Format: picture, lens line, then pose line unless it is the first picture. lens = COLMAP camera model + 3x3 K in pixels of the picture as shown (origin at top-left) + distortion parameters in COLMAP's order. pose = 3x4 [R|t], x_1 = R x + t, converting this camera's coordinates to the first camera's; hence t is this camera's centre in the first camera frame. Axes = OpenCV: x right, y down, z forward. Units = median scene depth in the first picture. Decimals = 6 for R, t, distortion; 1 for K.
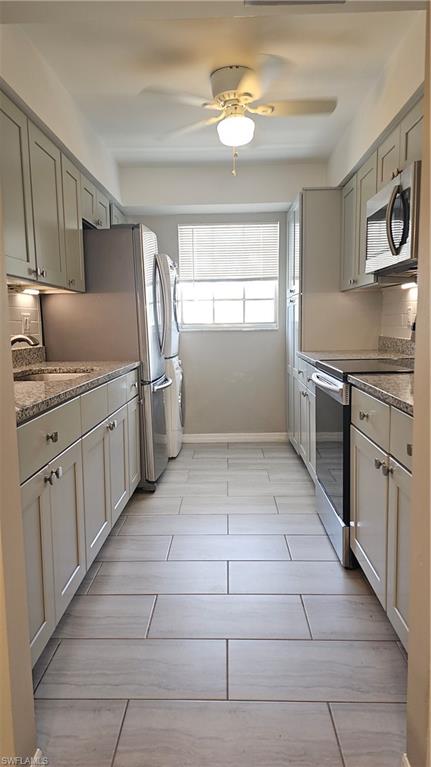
lens RADIAL K [[509.7, 0, 208.2], [0, 509.7, 383.7], [0, 0, 1]] dist [0.044005, -0.015492]
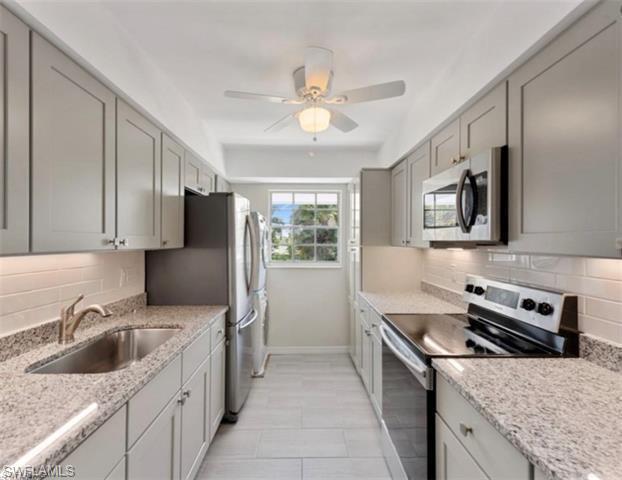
lens RADIAL K [[302.0, 0, 306.3], [0, 302.0, 239.7], [0, 0, 1]] dist [0.015038, -0.005286]
pose [[0.998500, 0.018624, 0.051480, 0.005149], [-0.012188, 0.992379, -0.122619, -0.111456], [-0.053371, 0.121808, 0.991118, 0.285710]]
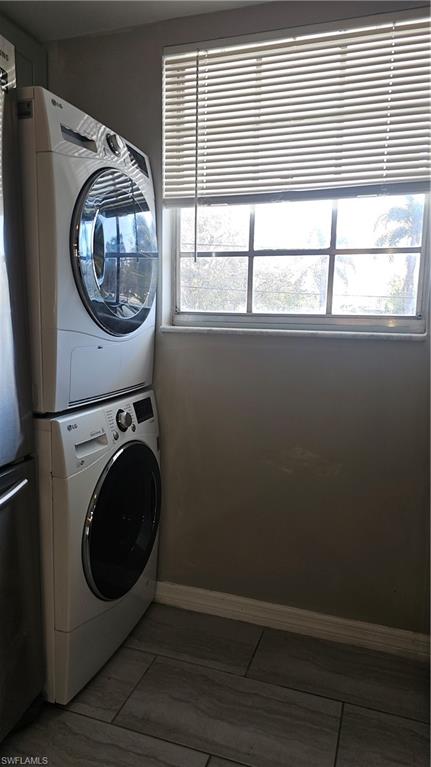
lens RADIAL K [[509.7, 0, 216.4], [0, 509.7, 378.4], [0, 0, 1]] dist [0.044005, -0.015492]
pose [[0.954053, 0.064919, -0.292521, 0.147844], [-0.061536, 0.997889, 0.020762, -0.108136], [0.293251, -0.001807, 0.956034, 0.883437]]
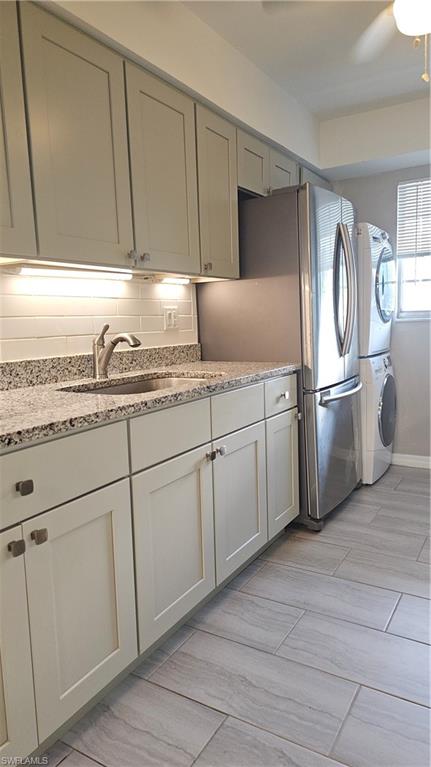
lens RADIAL K [[509.7, 0, 227.9], [0, 509.7, 383.0], [0, 0, 1]] dist [0.044005, -0.015492]
pose [[0.878119, 0.044560, -0.476362, 0.136808], [-0.033800, 0.998943, 0.031138, -0.034632], [0.477247, -0.011242, 0.878697, 0.262702]]
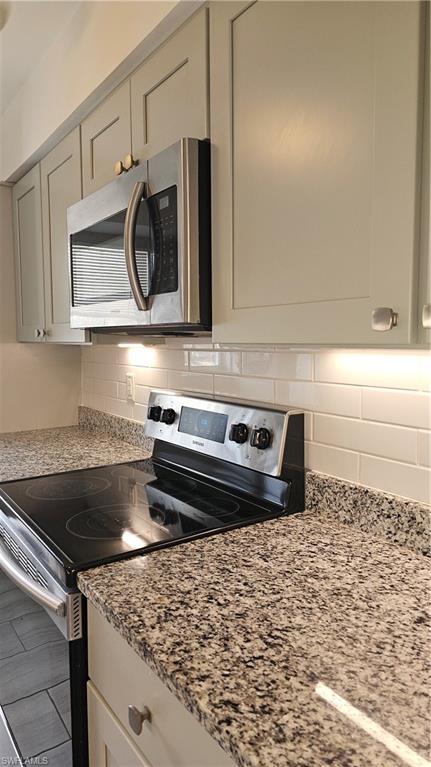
lens RADIAL K [[509.7, 0, 215.4], [0, 509.7, 377.0], [0, 0, 1]] dist [0.044005, -0.015492]
pose [[0.794780, -0.032021, 0.606052, 0.067784], [0.063929, 0.997469, -0.031136, -0.112371], [-0.603521, 0.063490, 0.794815, 0.374294]]
